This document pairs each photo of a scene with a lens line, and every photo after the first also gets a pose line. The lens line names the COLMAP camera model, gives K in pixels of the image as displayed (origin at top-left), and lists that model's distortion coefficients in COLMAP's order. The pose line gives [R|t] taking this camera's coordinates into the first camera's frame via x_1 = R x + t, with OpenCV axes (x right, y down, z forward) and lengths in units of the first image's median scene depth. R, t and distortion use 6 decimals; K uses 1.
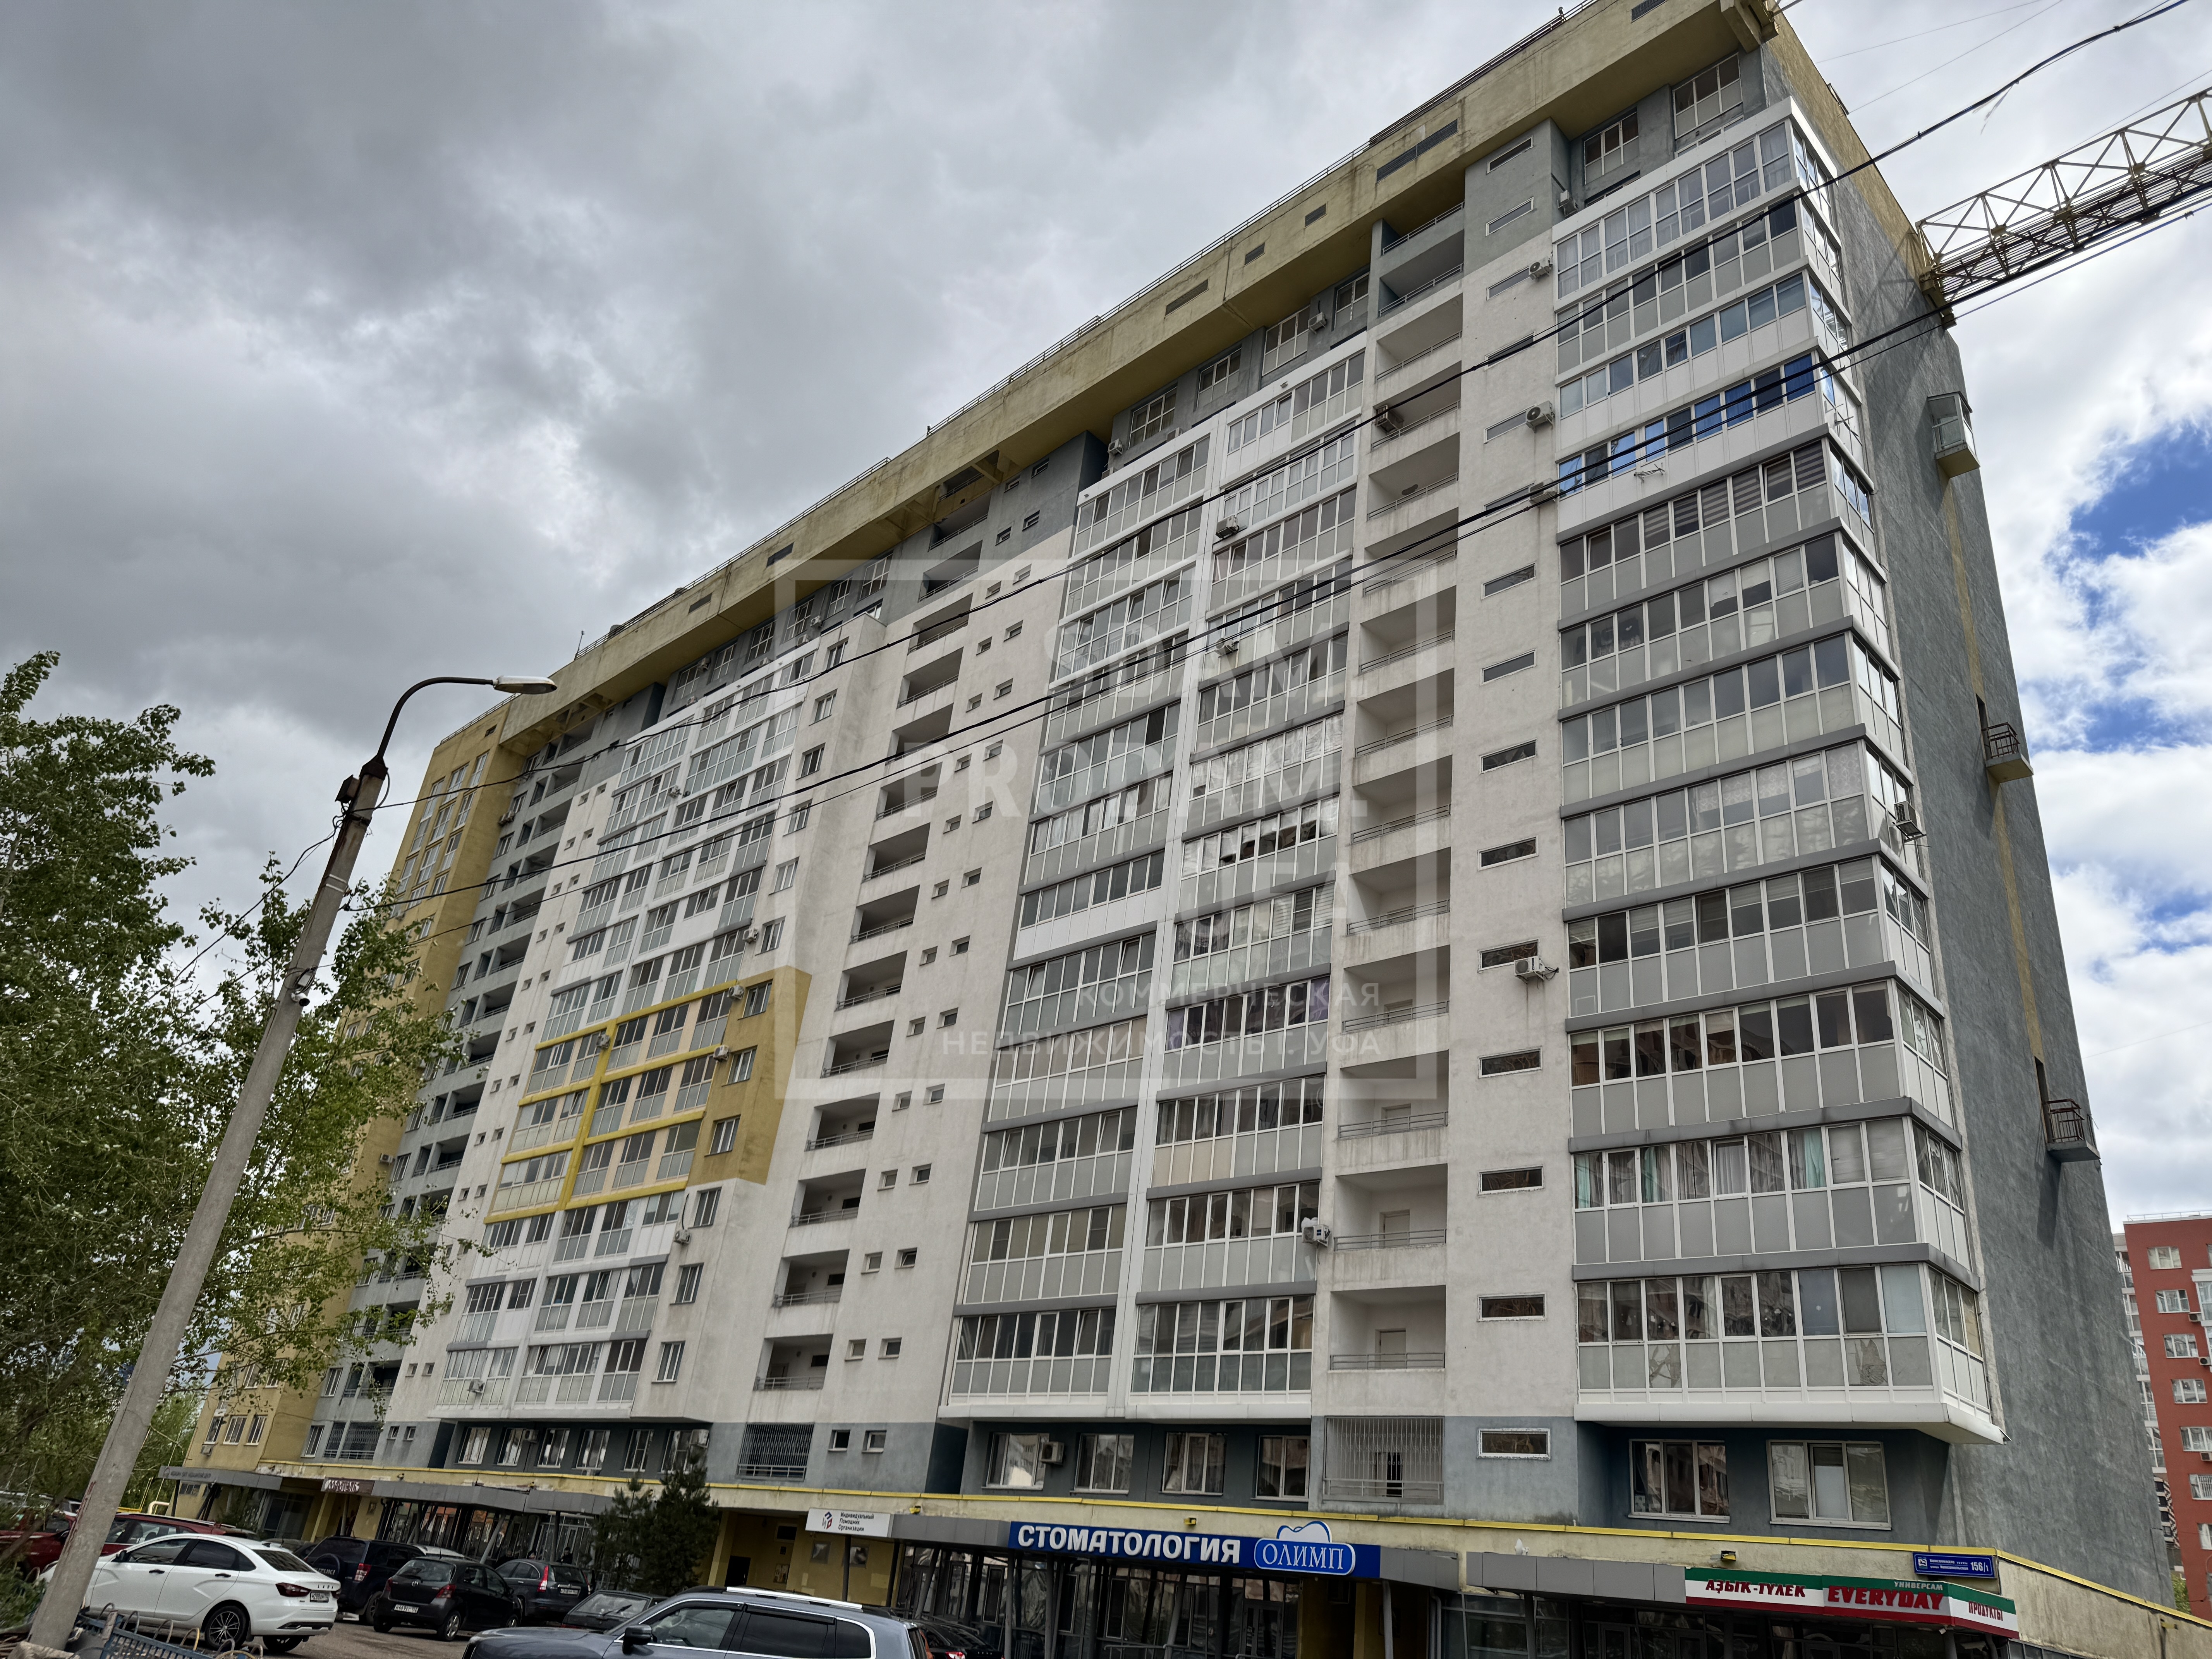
lens RADIAL K [[1554.3, 0, 1116.2], [0, 1554.3, 833.3], [0, 0, 1]] dist [0.046231, -0.058870]
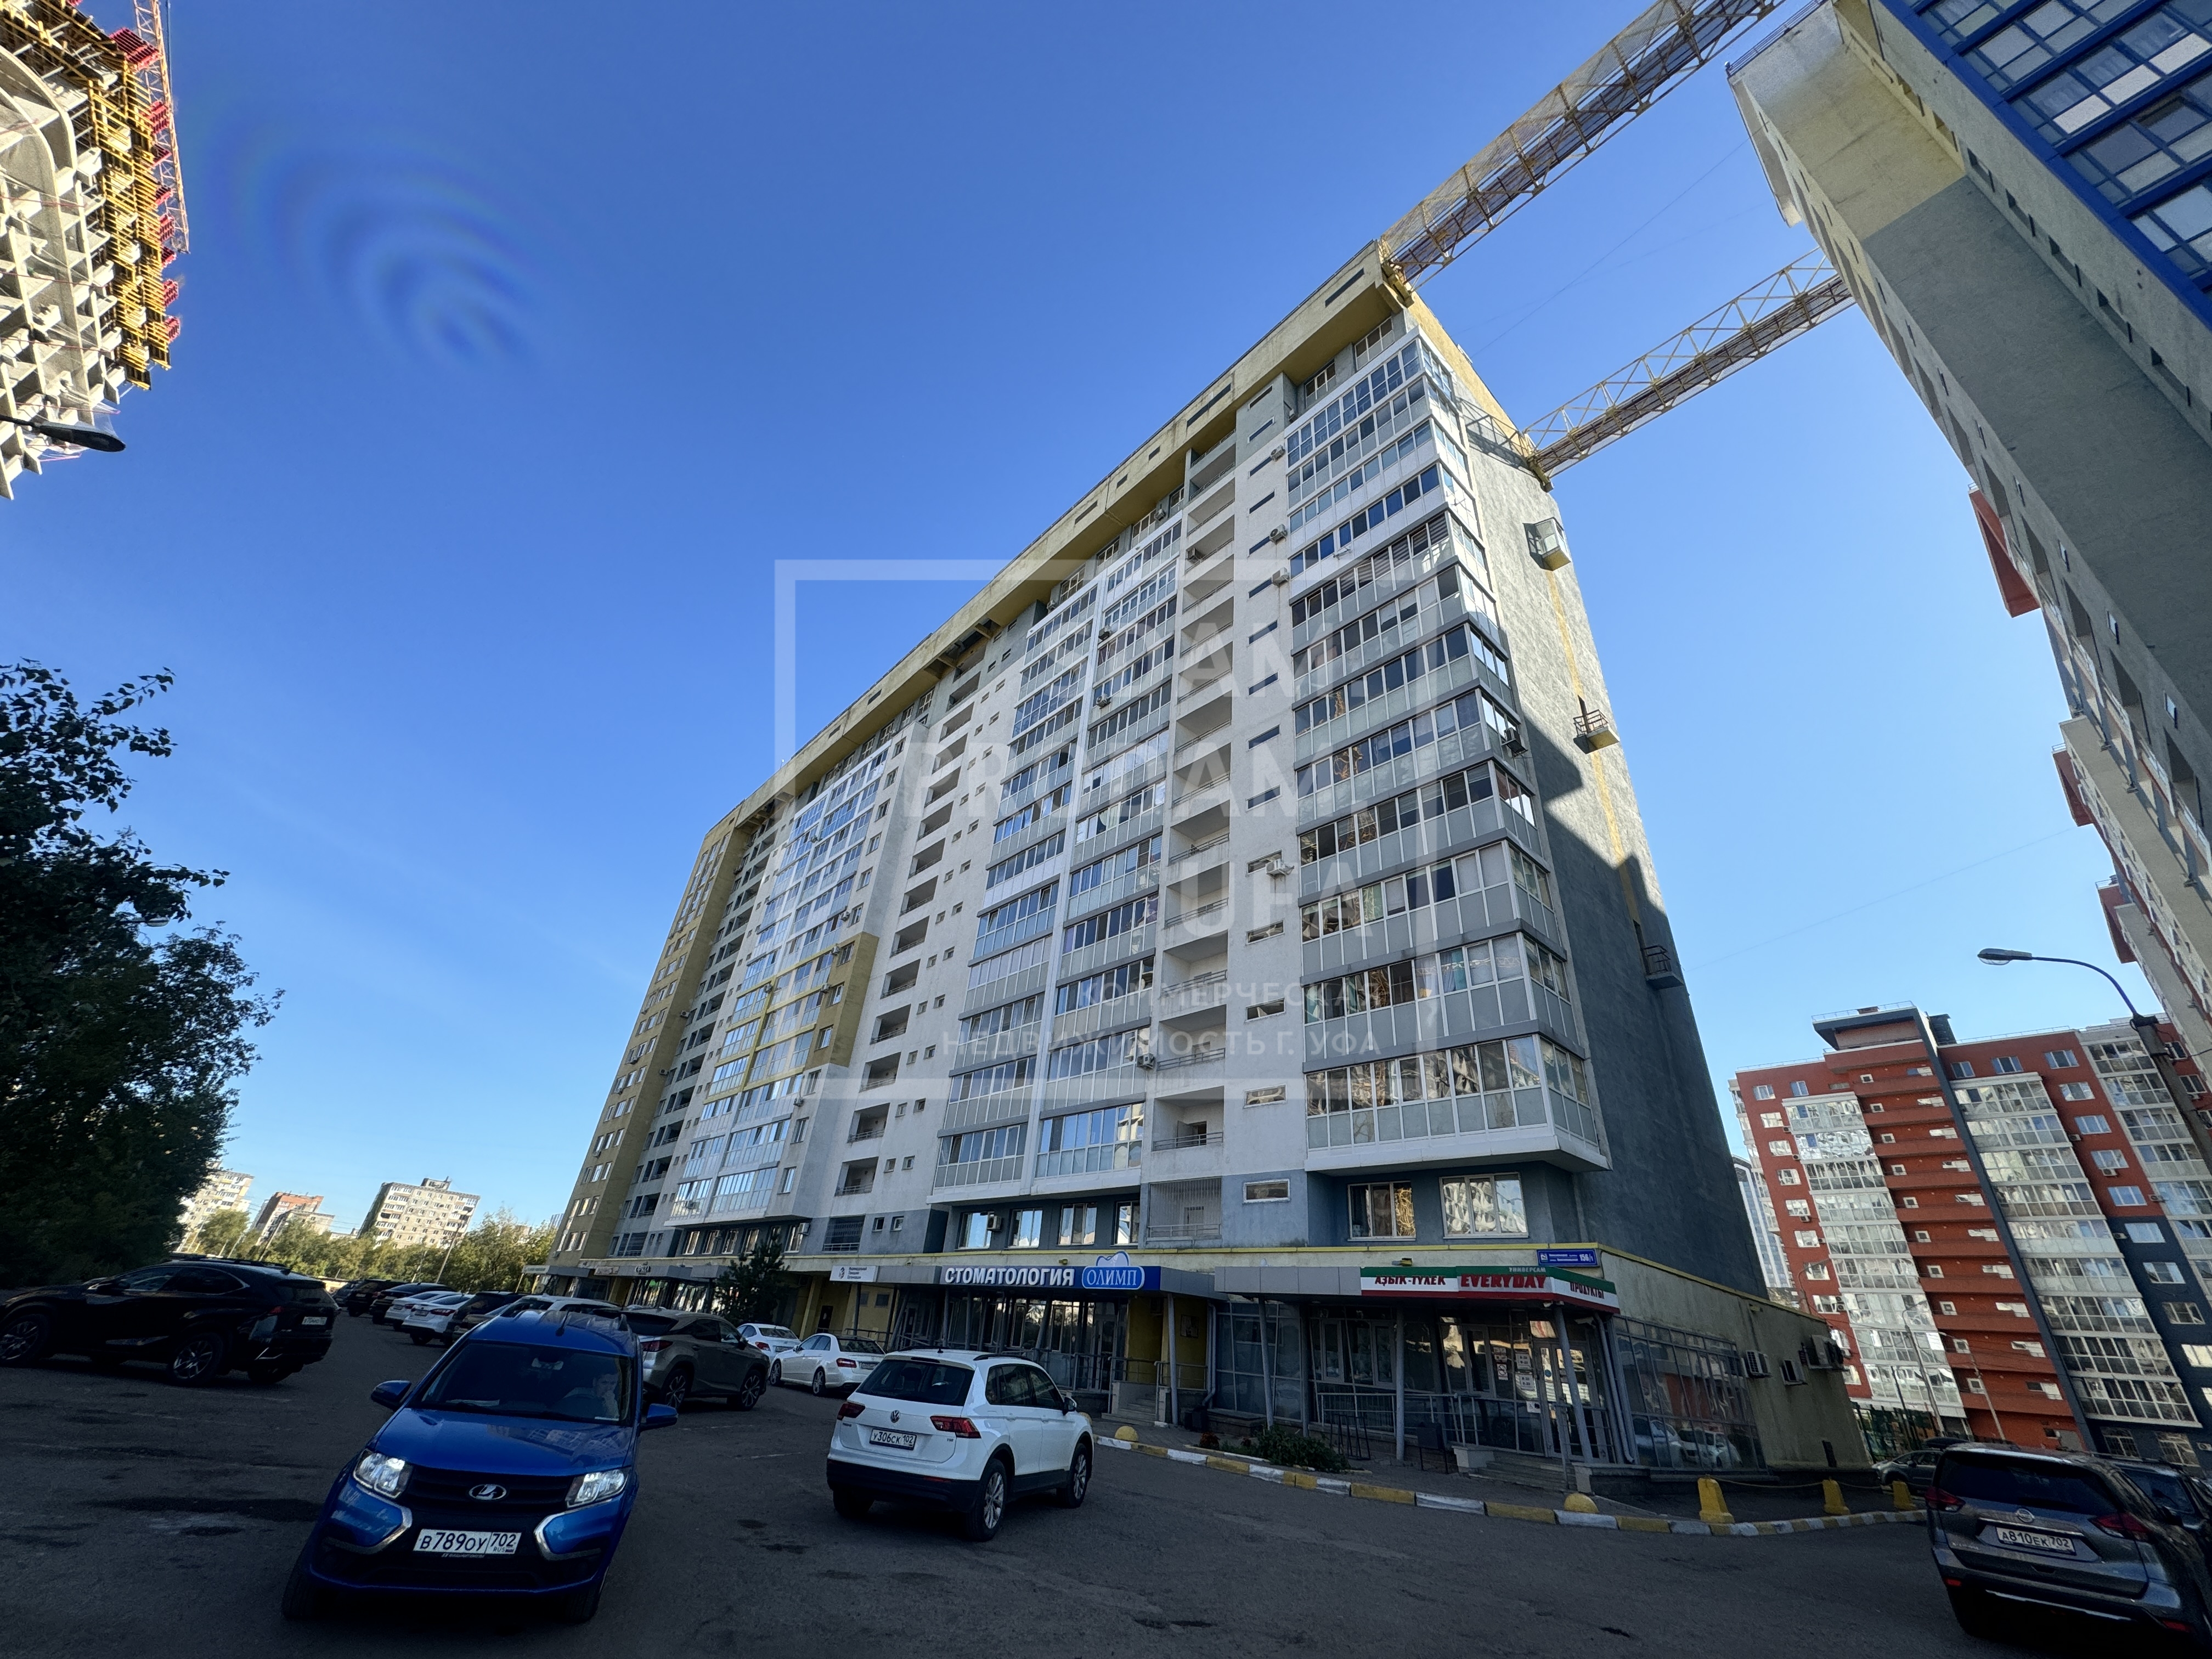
lens RADIAL K [[872.4, 0, 1108.5], [0, 872.4, 826.6], [0, 0, 1]] dist [-0.003066, 0.000651]
pose [[0.997630, -0.054335, -0.042208, 0.126510], [0.050757, 0.995367, -0.081656, 0.093259], [0.046450, 0.079320, 0.995766, 0.145828]]
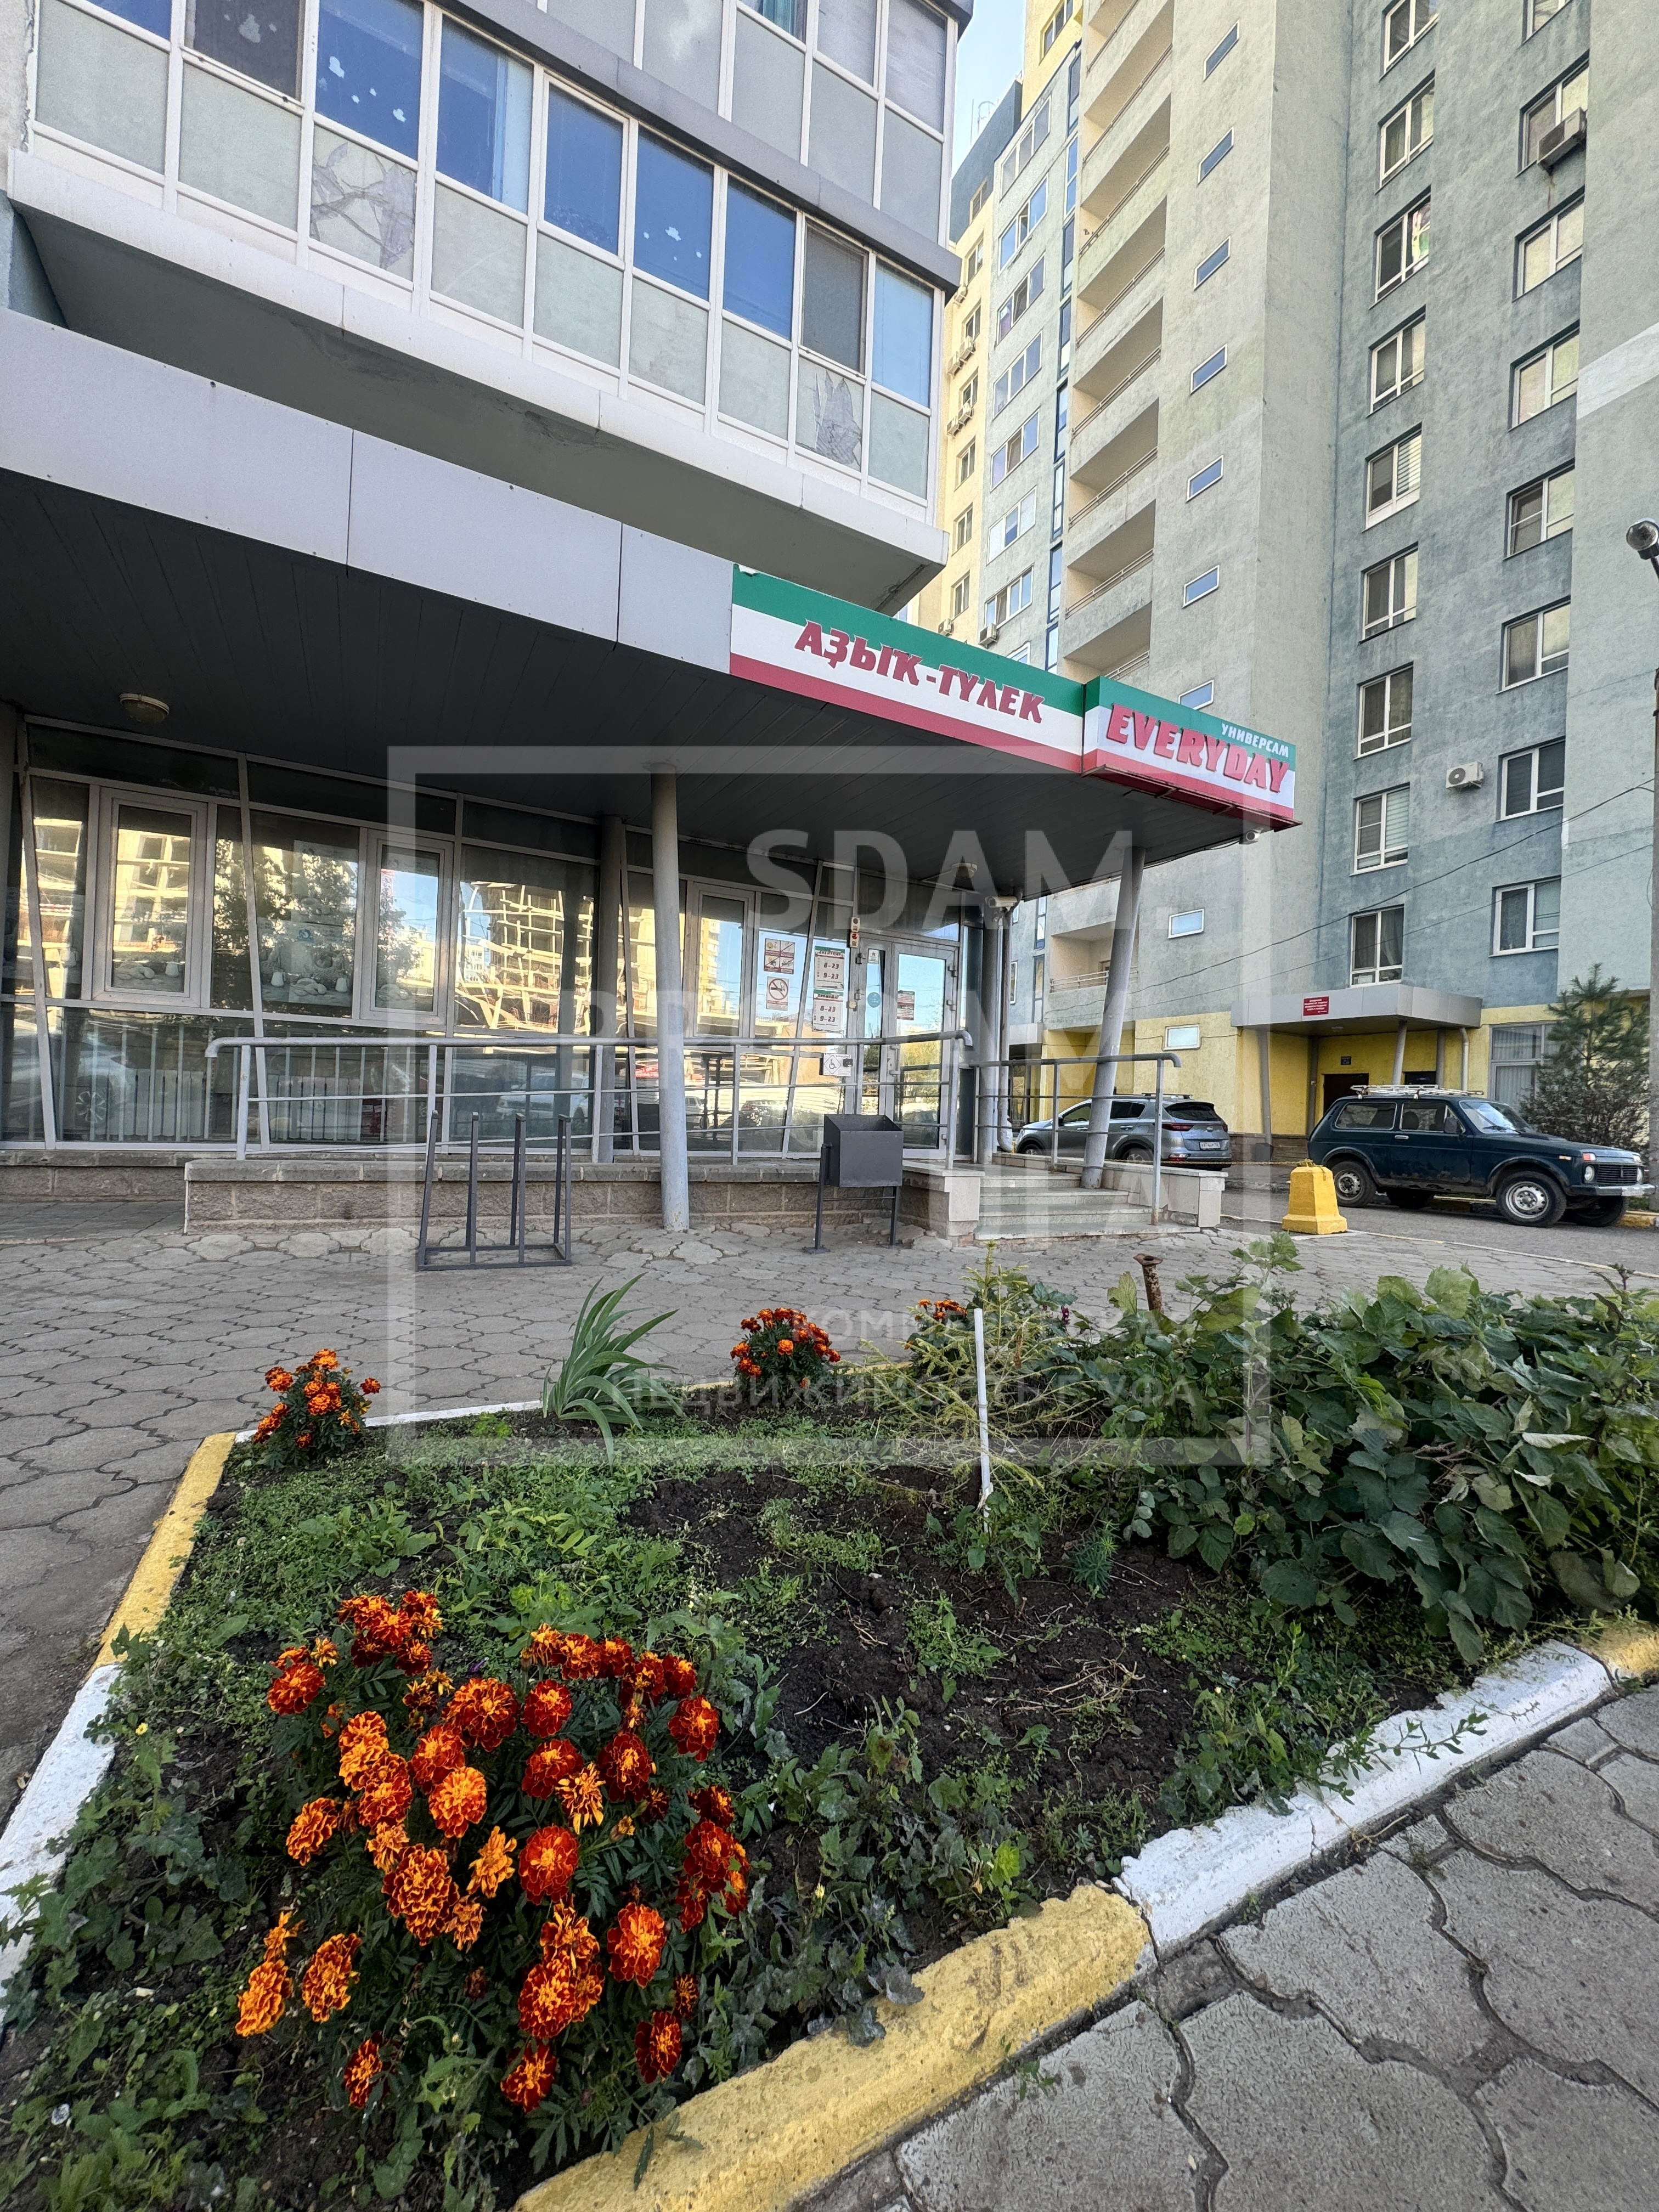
lens RADIAL K [[872.4, 0, 833.1], [0, 872.4, 1108.4], [0, 0, 1]] dist [-0.003066, 0.000651]
pose [[0.316856, -0.094035, 0.943801, 0.126556], [-0.431738, 0.871707, 0.231796, 0.319145], [-0.844514, -0.480921, 0.235607, 0.558828]]
